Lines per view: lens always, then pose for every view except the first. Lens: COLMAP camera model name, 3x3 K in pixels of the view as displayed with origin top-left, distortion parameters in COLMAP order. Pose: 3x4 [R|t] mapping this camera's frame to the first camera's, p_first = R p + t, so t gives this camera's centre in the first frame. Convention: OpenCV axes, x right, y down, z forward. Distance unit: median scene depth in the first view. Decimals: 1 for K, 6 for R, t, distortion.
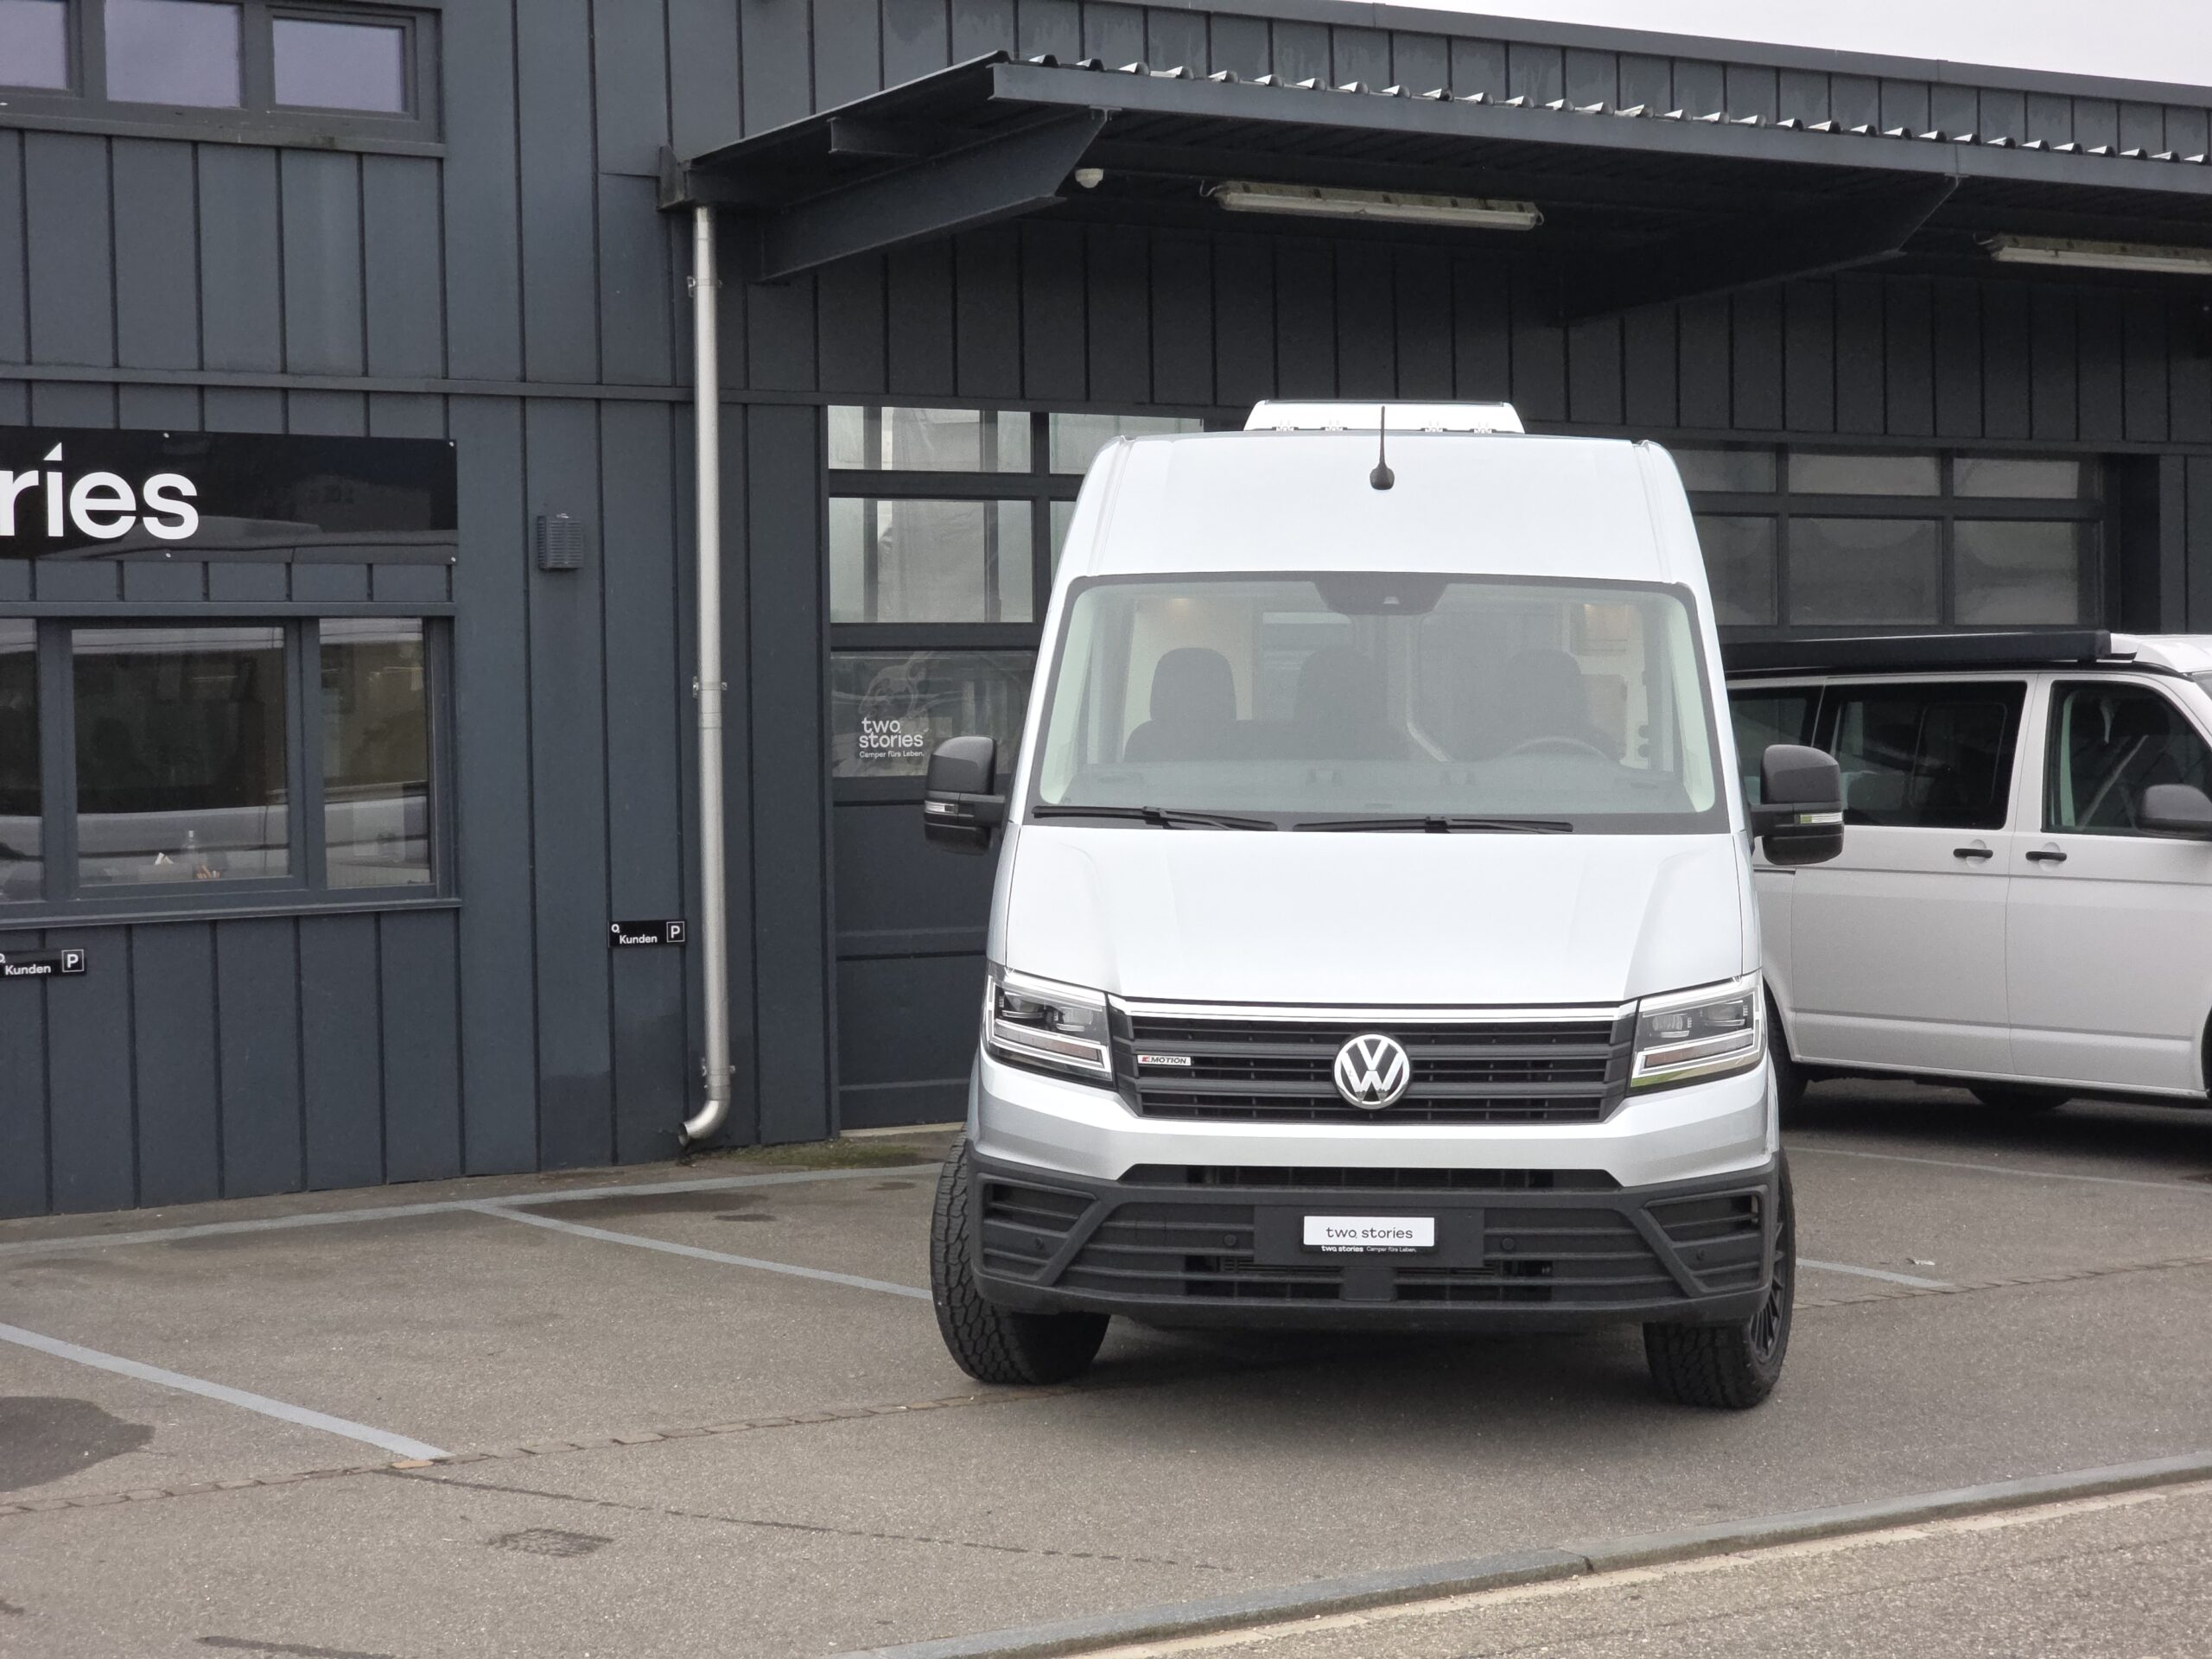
lens RADIAL K [[4200.4, 0, 1181.6], [0, 4200.4, 834.2], [0, 0, 1]] dist [0.016614, 0.000000]
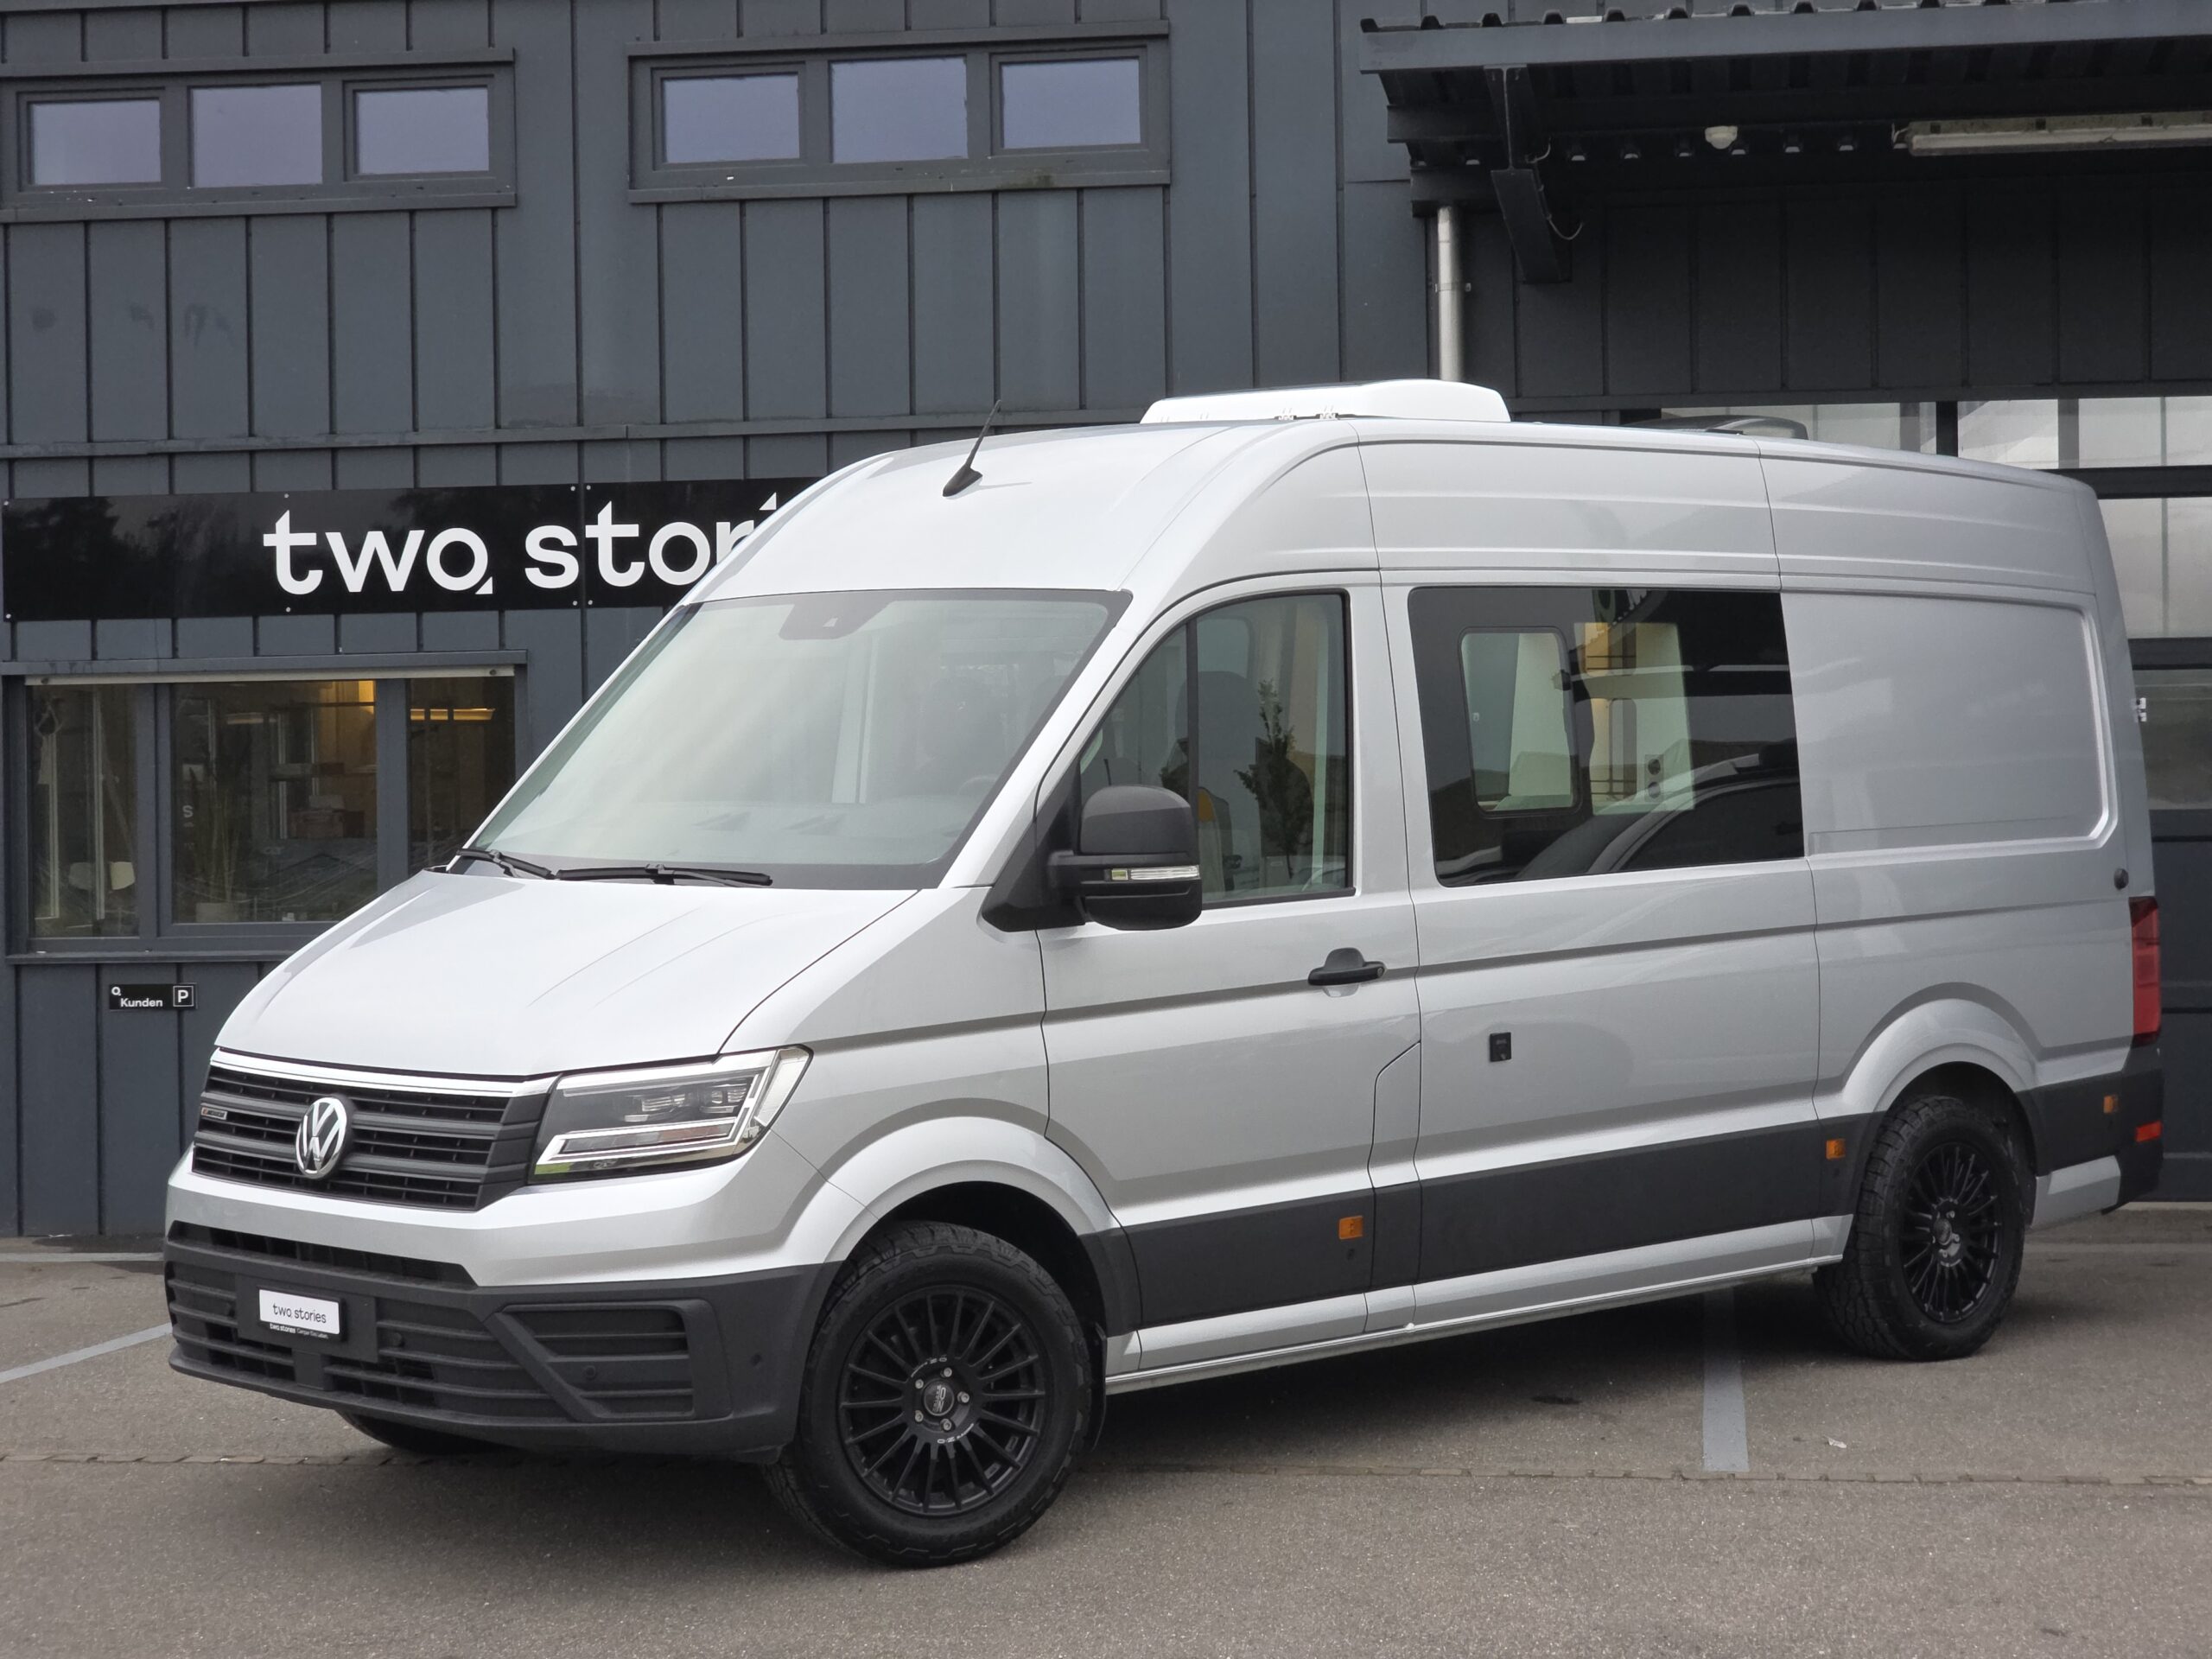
lens RADIAL K [[4200.4, 0, 1064.6], [0, 4200.4, 820.9], [0, 0, 1]] dist [0.016614, 0.000000]
pose [[0.727724, 0.009799, -0.685800, 0.528121], [-0.016771, 0.999853, -0.003510, -0.008319], [0.685665, 0.014056, 0.727782, 0.291599]]
